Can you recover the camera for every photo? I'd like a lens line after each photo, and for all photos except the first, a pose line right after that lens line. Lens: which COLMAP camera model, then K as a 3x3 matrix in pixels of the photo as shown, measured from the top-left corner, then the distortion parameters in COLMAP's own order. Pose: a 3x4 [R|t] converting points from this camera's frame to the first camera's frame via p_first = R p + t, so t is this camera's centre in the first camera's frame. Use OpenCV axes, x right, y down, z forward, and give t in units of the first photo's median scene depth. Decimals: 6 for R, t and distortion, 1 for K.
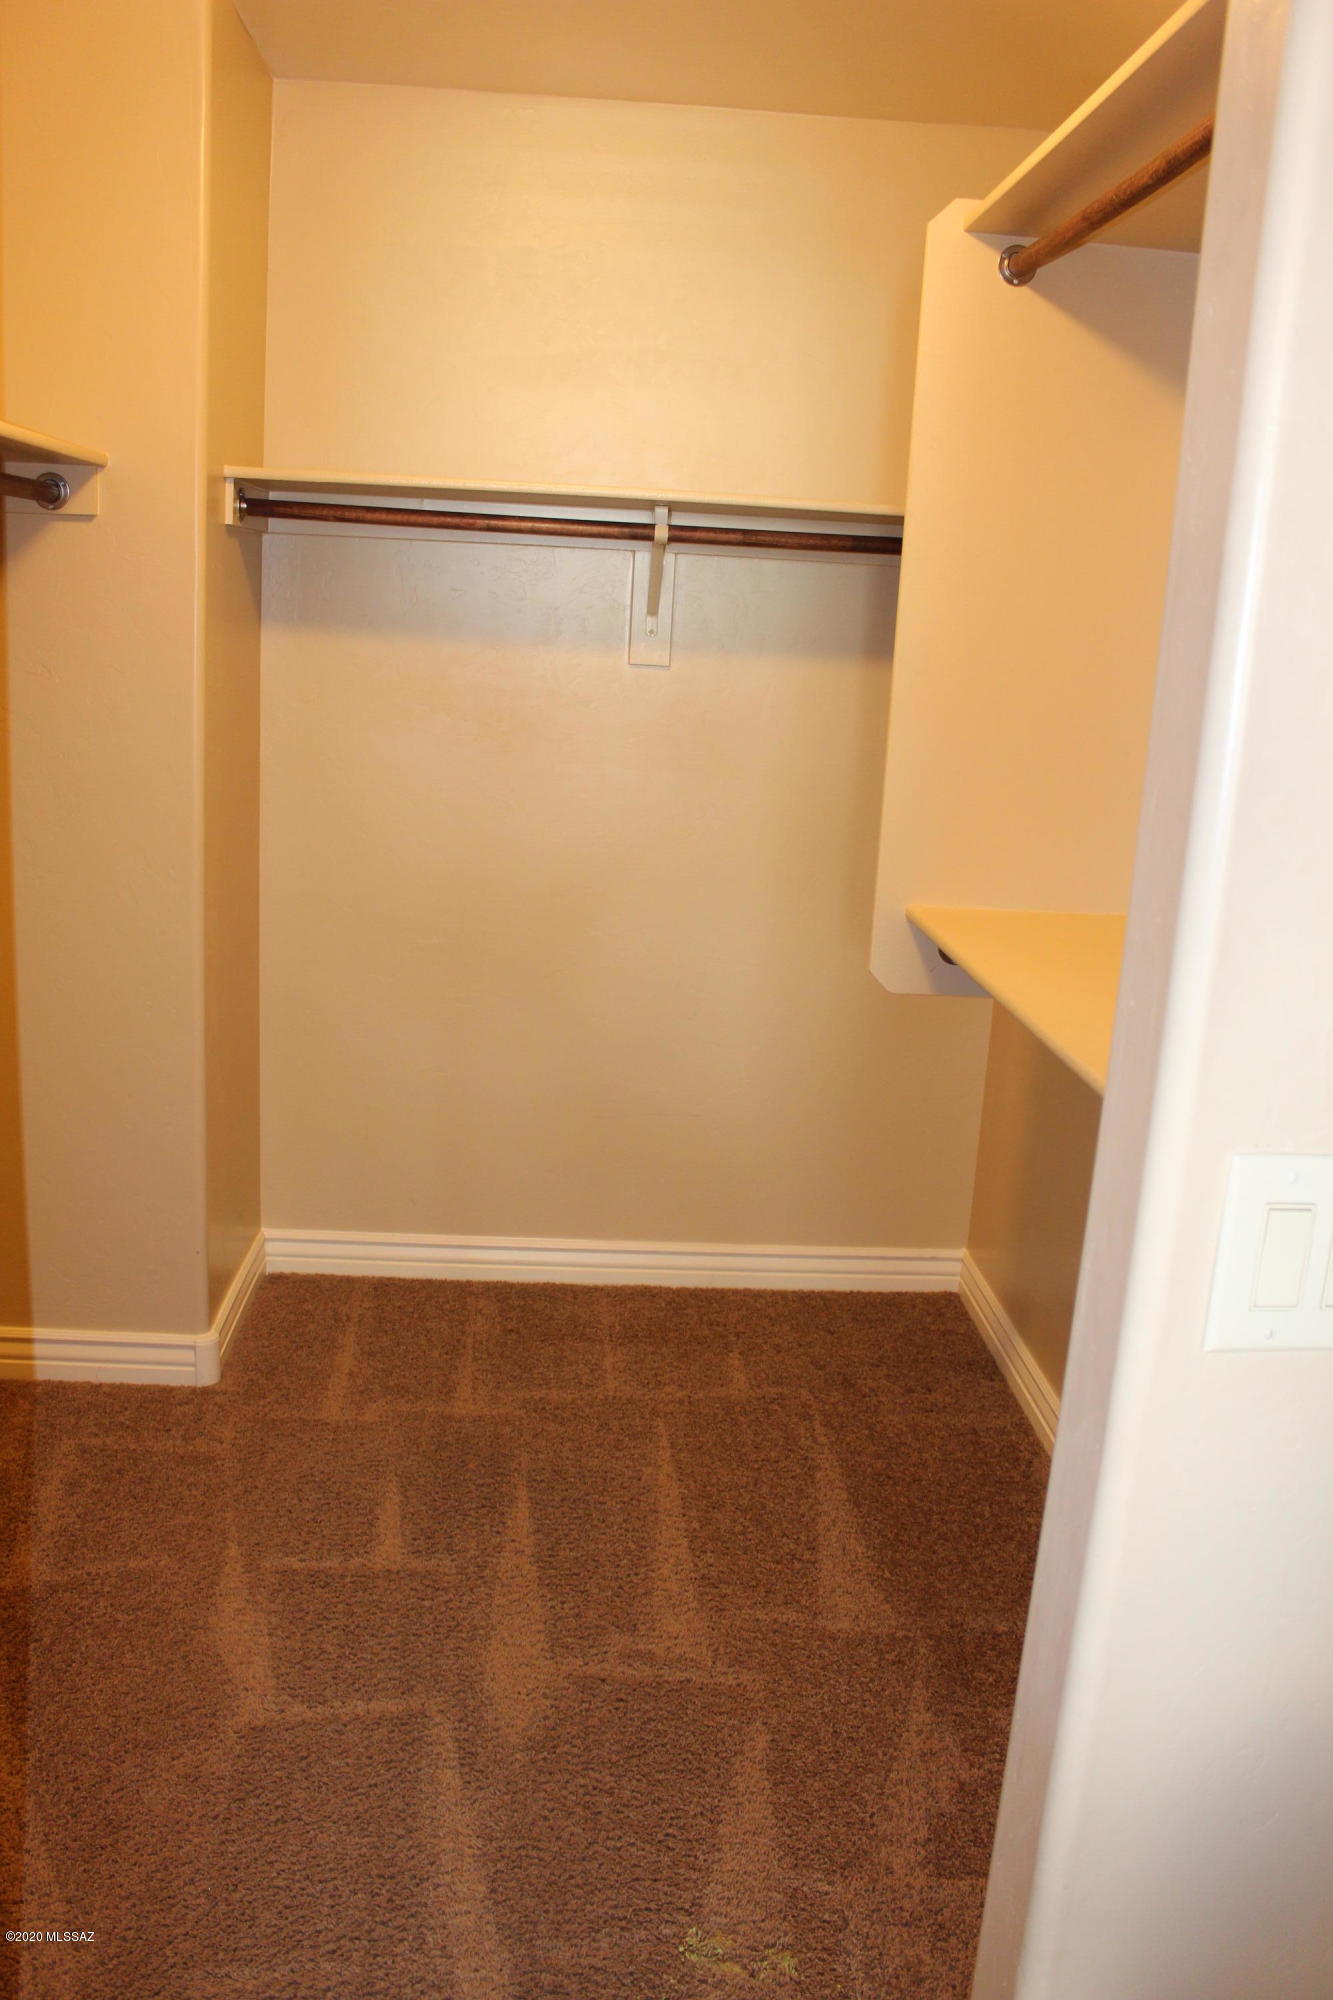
lens RADIAL K [[1641.5, 0, 659.0], [0, 1641.5, 989.4], [0, 0, 1]] dist [-0.146603, 0.106077]
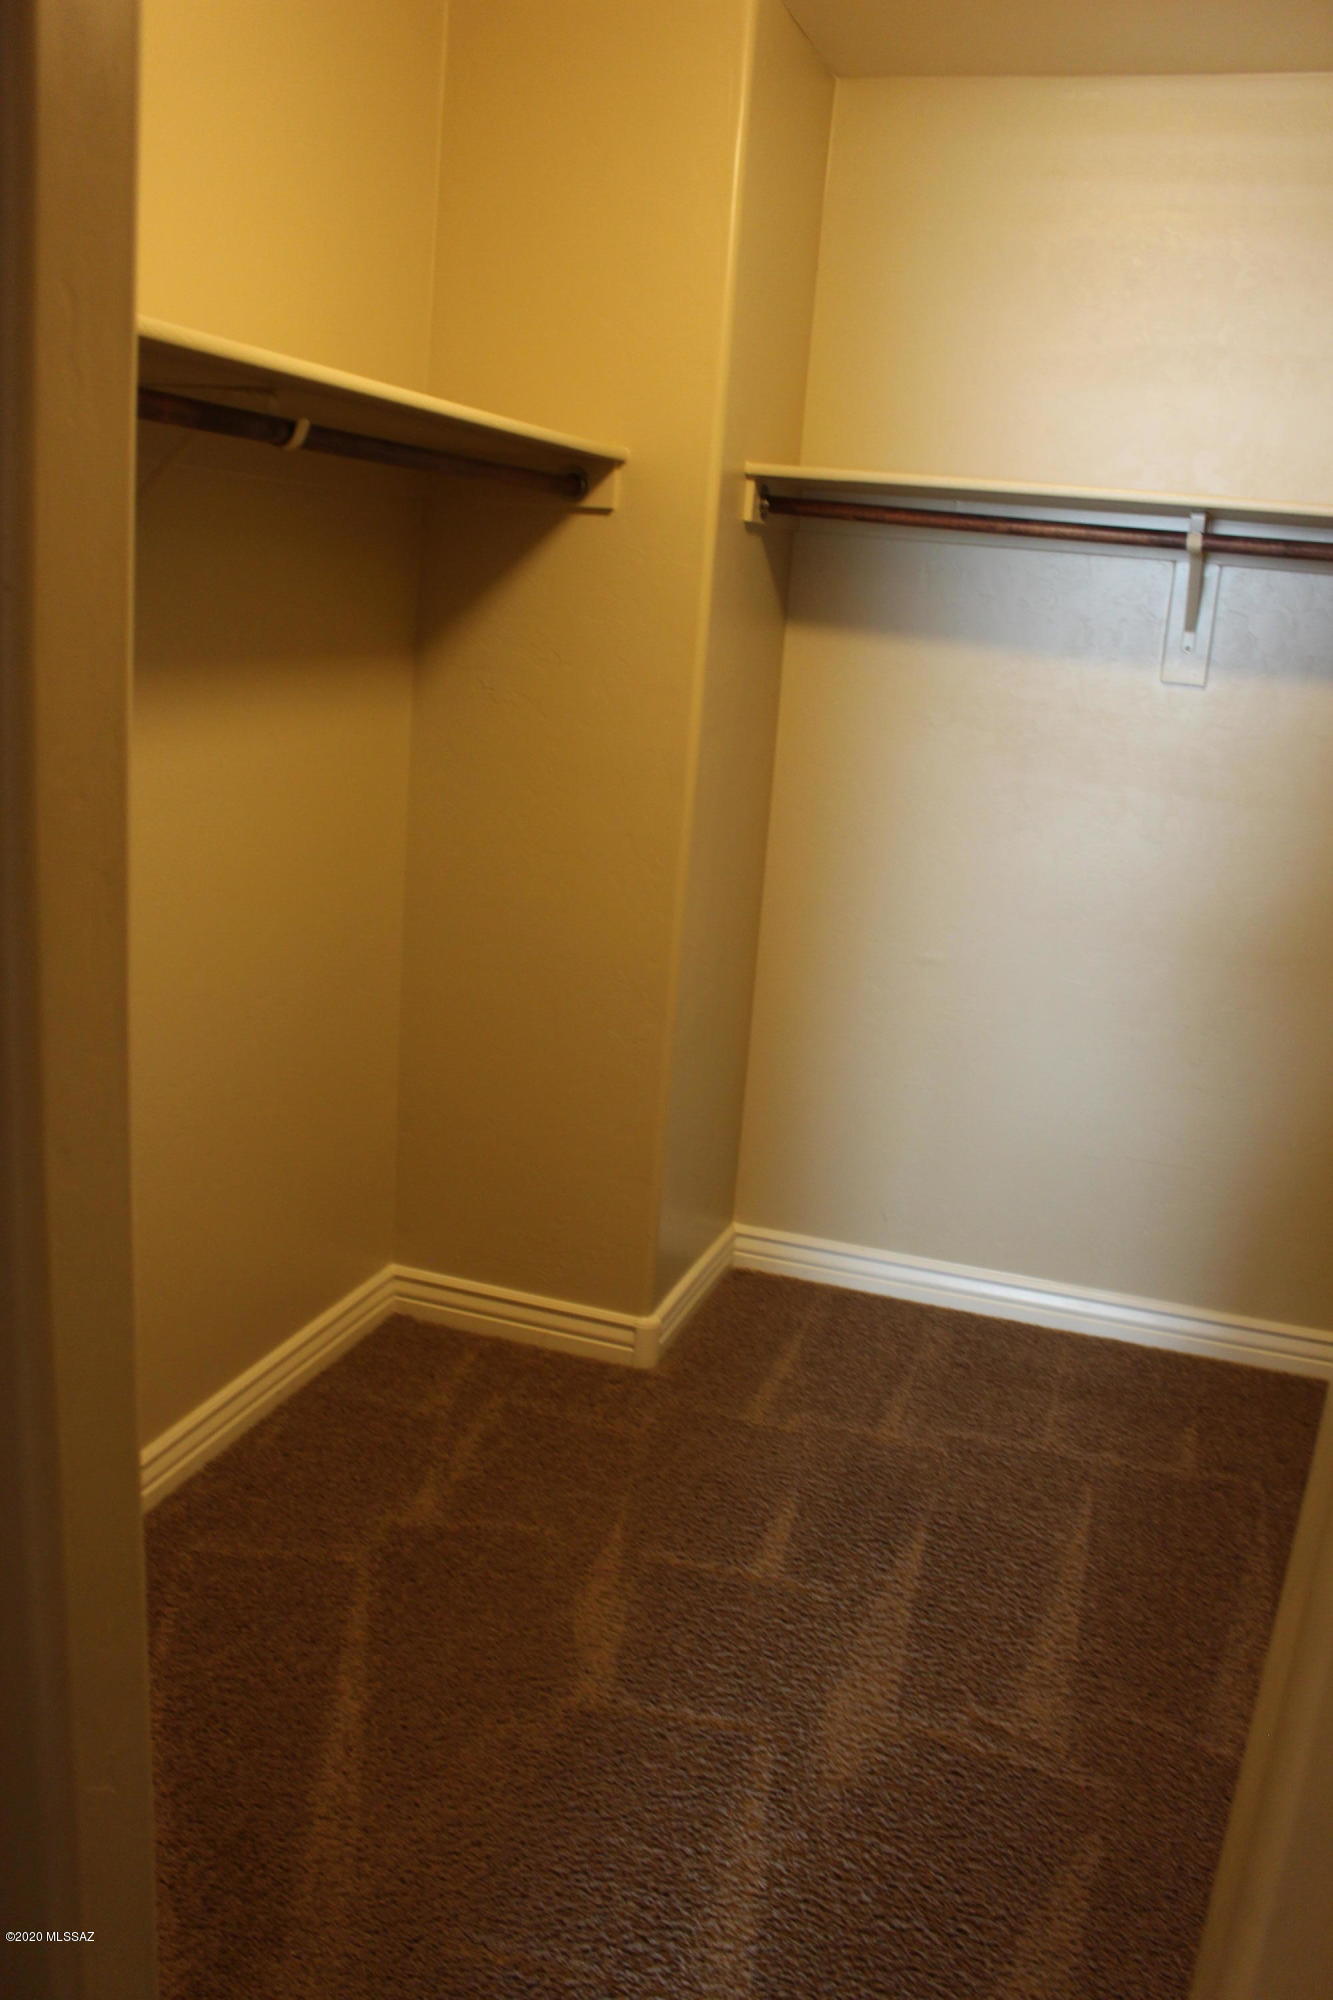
lens RADIAL K [[1641.5, 0, 661.9], [0, 1641.5, 997.3], [0, 0, 1]] dist [-0.146603, 0.106077]
pose [[0.929518, 0.103480, -0.353960, 0.074054], [-0.104076, 0.994417, 0.017408, -0.006039], [0.353785, 0.020658, 0.935099, 0.041553]]
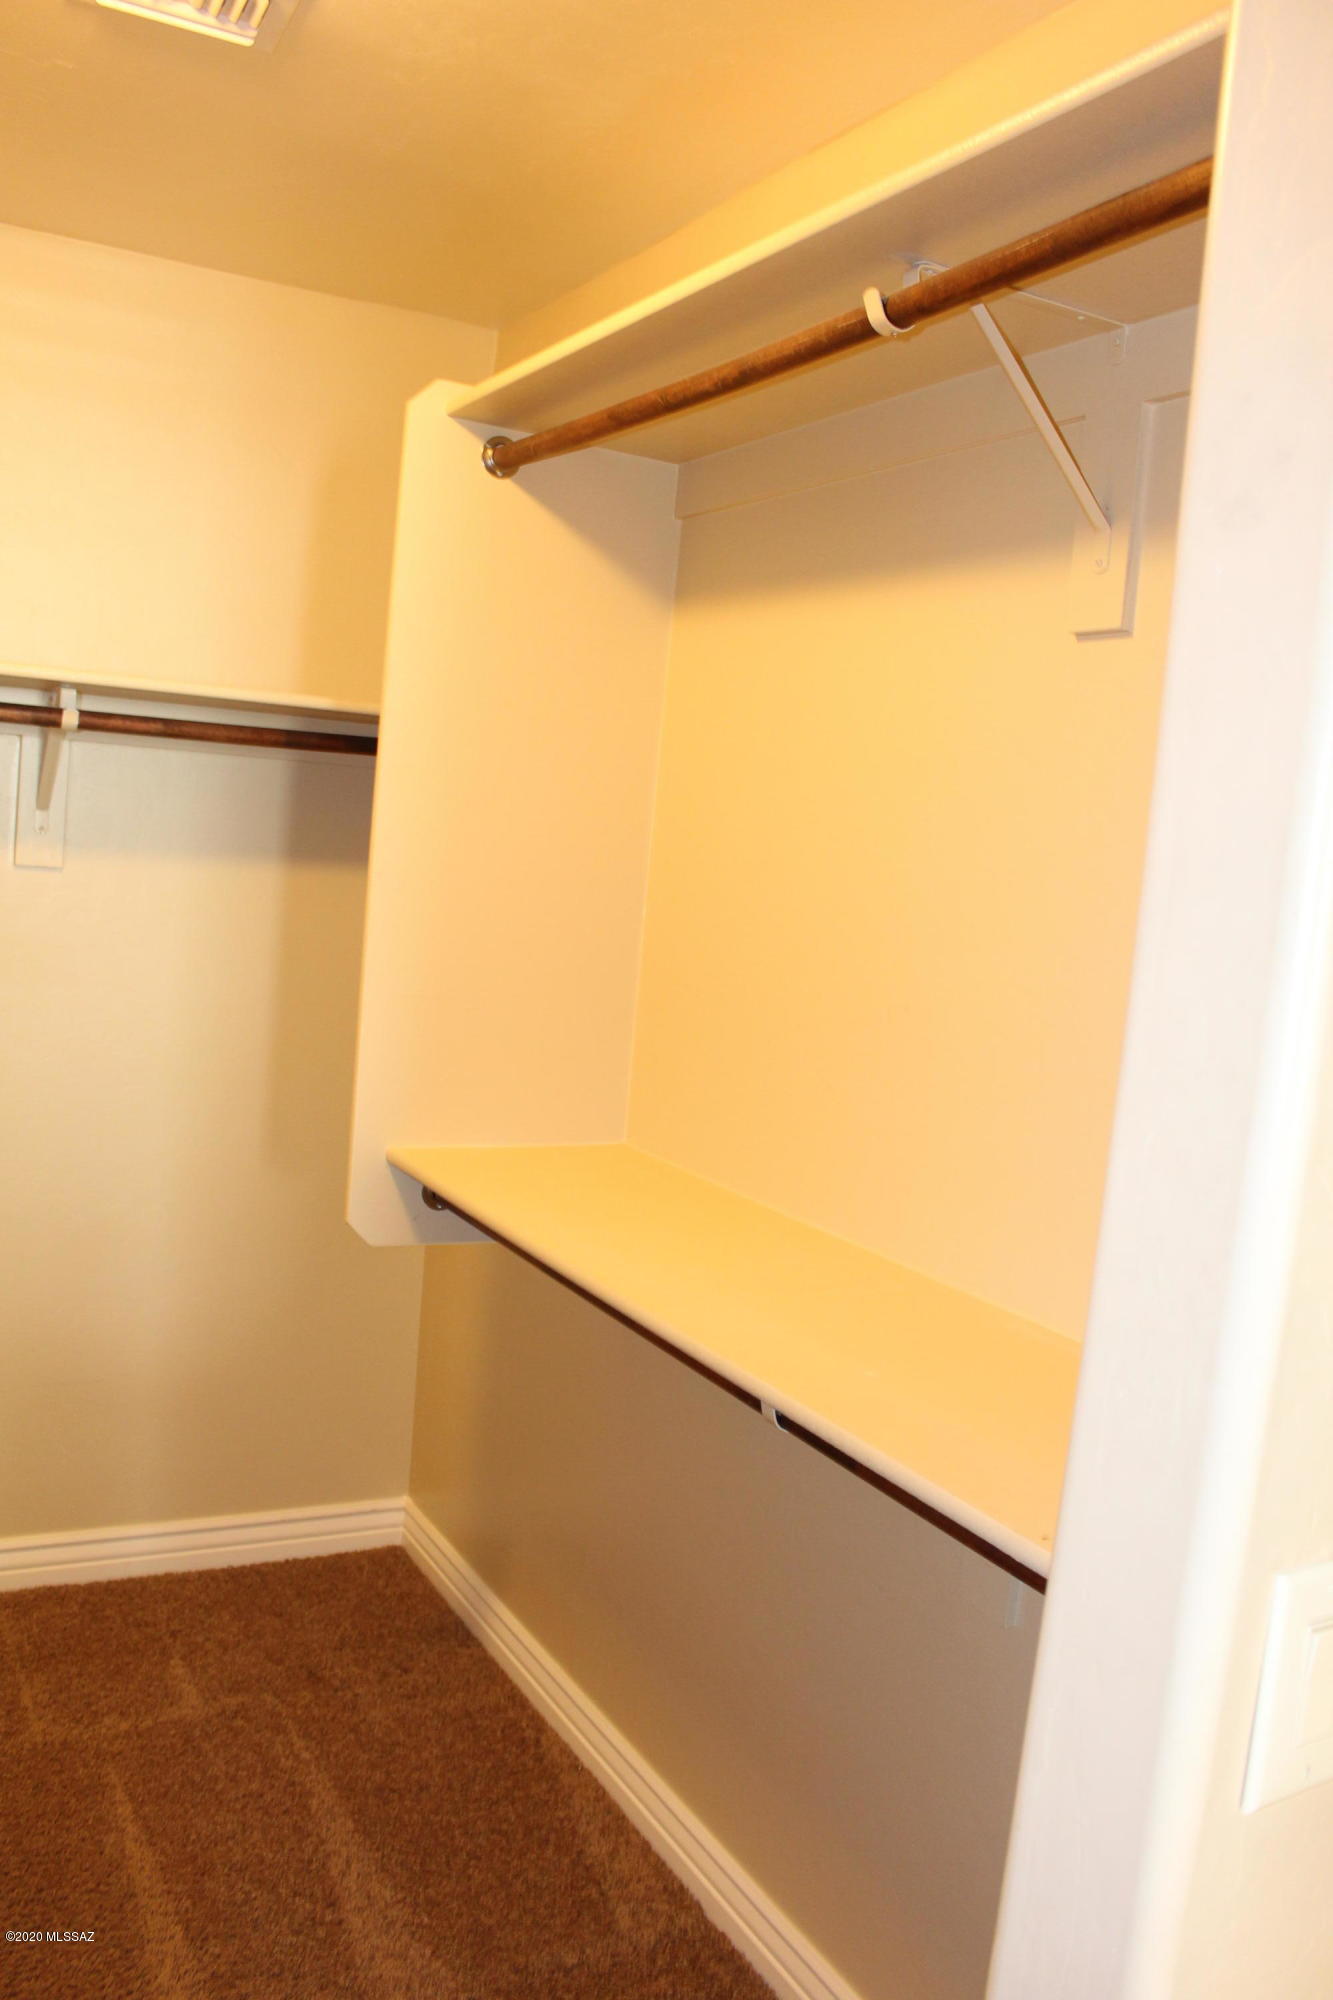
lens RADIAL K [[1641.5, 0, 653.7], [0, 1641.5, 993.2], [0, 0, 1]] dist [-0.146603, 0.106077]
pose [[0.907606, -0.013712, 0.419600, -0.082908], [0.058208, 0.993923, -0.093424, -0.038302], [-0.415769, 0.109216, 0.902889, 0.114604]]
